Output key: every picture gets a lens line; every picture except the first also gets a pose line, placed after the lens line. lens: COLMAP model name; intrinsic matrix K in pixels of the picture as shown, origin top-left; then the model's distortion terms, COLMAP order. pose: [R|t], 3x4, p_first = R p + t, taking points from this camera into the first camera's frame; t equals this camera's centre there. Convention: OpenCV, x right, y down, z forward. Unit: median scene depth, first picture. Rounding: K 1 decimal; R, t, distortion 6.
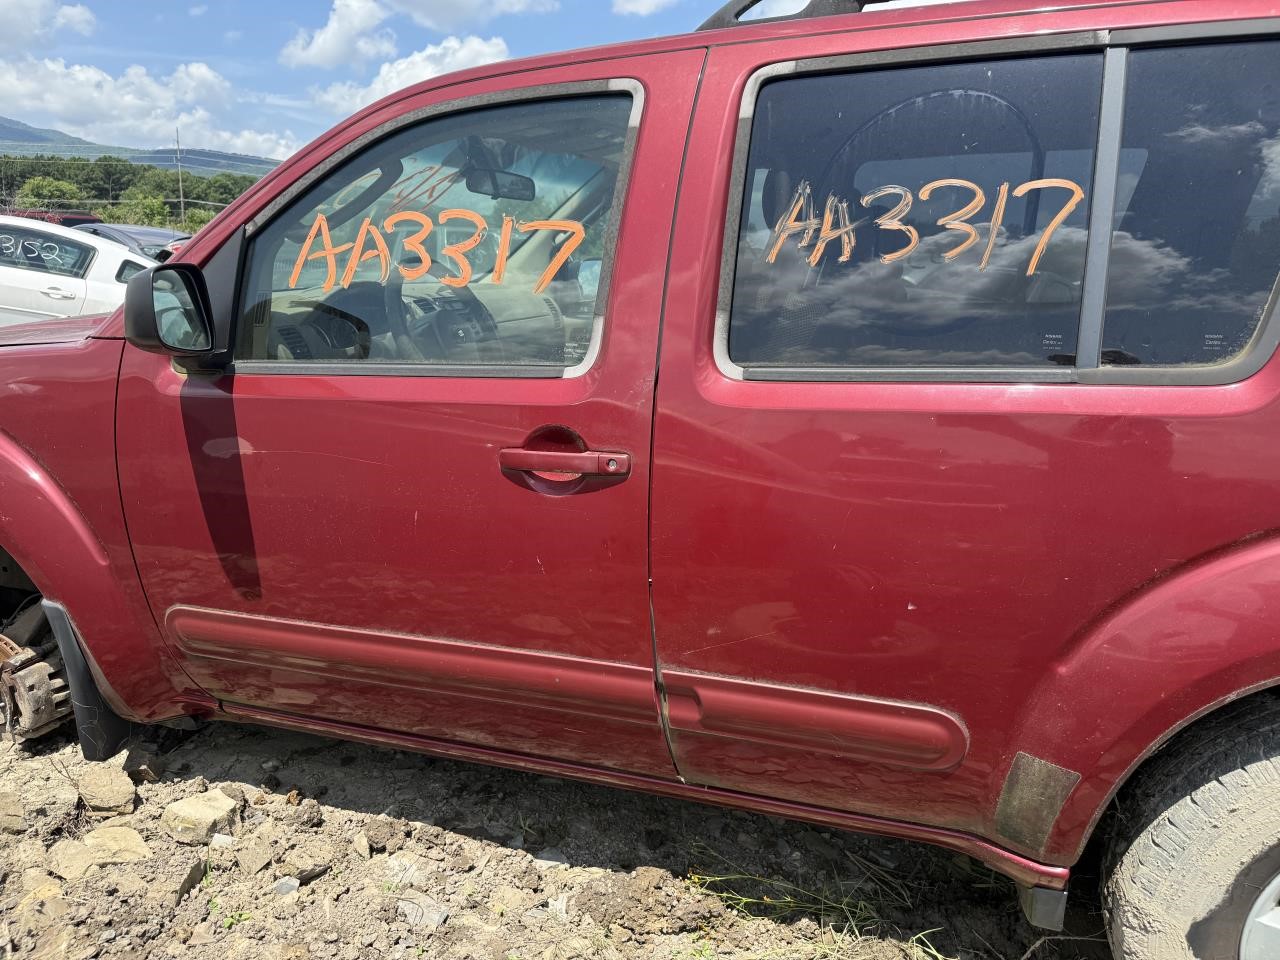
lens RADIAL K [[977.0, 0, 609.2], [0, 977.0, 482.5], [0, 0, 1]] dist [0.039562, -0.055084]
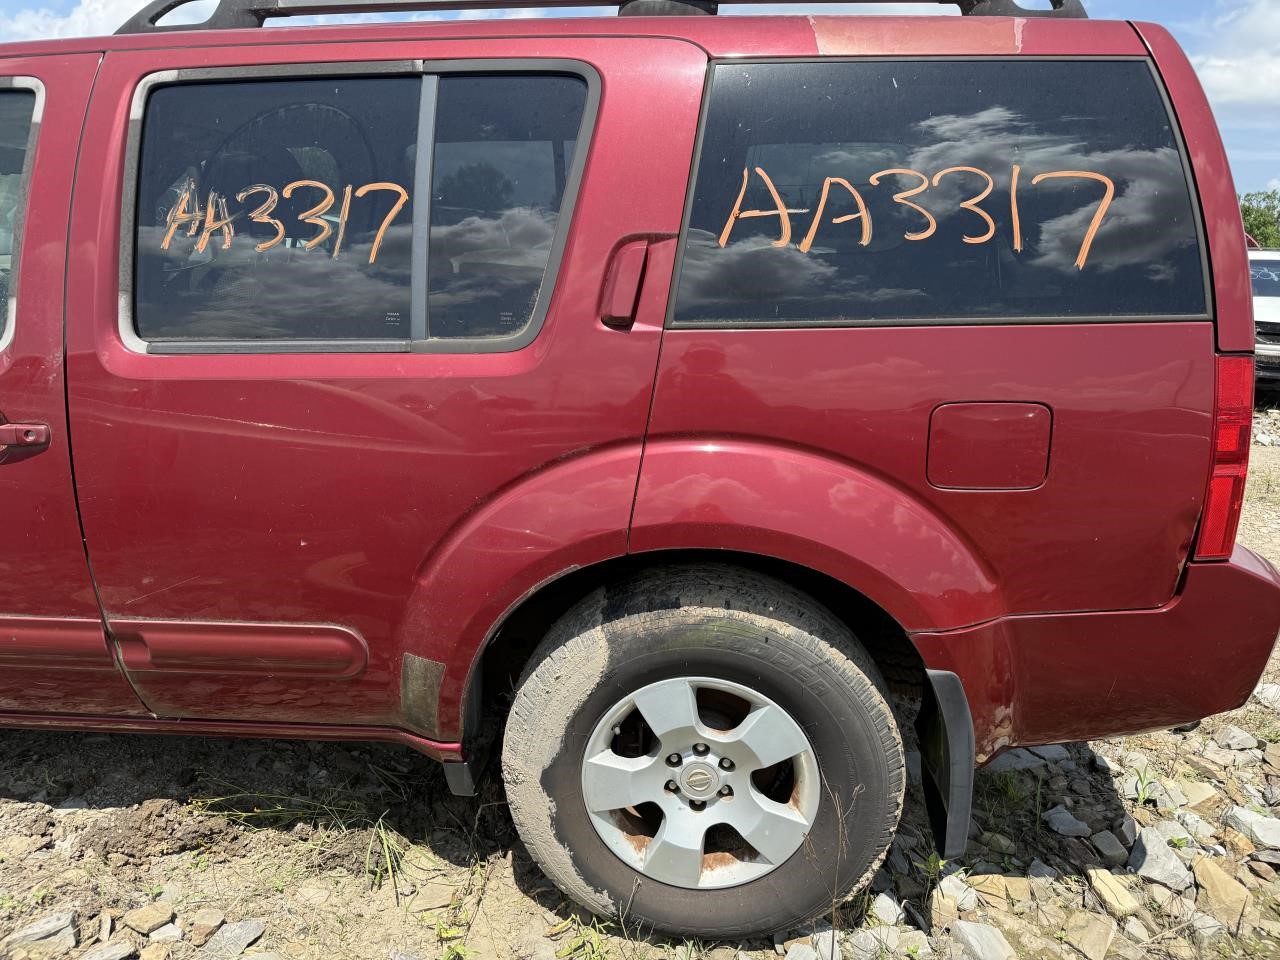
lens RADIAL K [[977.0, 0, 609.2], [0, 977.0, 482.5], [0, 0, 1]] dist [0.039562, -0.055084]
pose [[0.967295, -0.060674, 0.246289, 0.344226], [0.051063, 0.997671, 0.045229, 0.017365], [-0.248460, -0.031173, 0.968140, -0.220840]]
